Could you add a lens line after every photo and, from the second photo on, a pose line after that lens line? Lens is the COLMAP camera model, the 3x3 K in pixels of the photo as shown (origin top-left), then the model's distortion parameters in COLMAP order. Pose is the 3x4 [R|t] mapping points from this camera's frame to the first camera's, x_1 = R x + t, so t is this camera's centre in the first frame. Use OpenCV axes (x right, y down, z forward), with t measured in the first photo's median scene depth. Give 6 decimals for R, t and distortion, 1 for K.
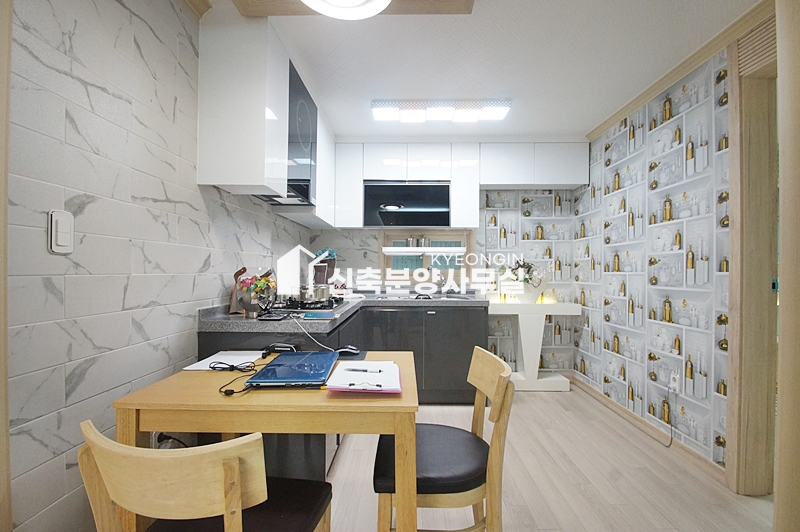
lens RADIAL K [[354.0, 0, 400.2], [0, 354.0, 270.6], [0, 0, 1]] dist [-0.003094, -0.006442]
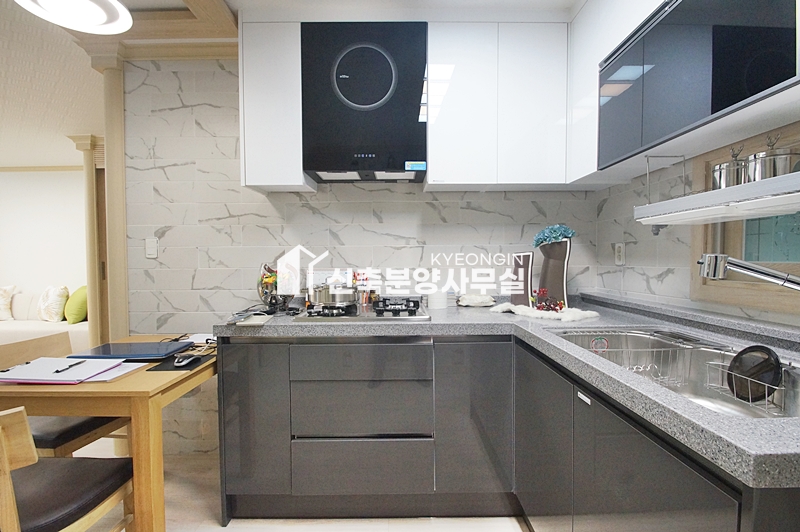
lens RADIAL K [[354.0, 0, 399.3], [0, 354.0, 272.9], [0, 0, 1]] dist [-0.003094, -0.006442]
pose [[0.044745, 0.029228, -0.998571, 0.907731], [0.008021, 0.999529, 0.029615, -0.009988], [0.998966, -0.009335, 0.044489, 1.839986]]
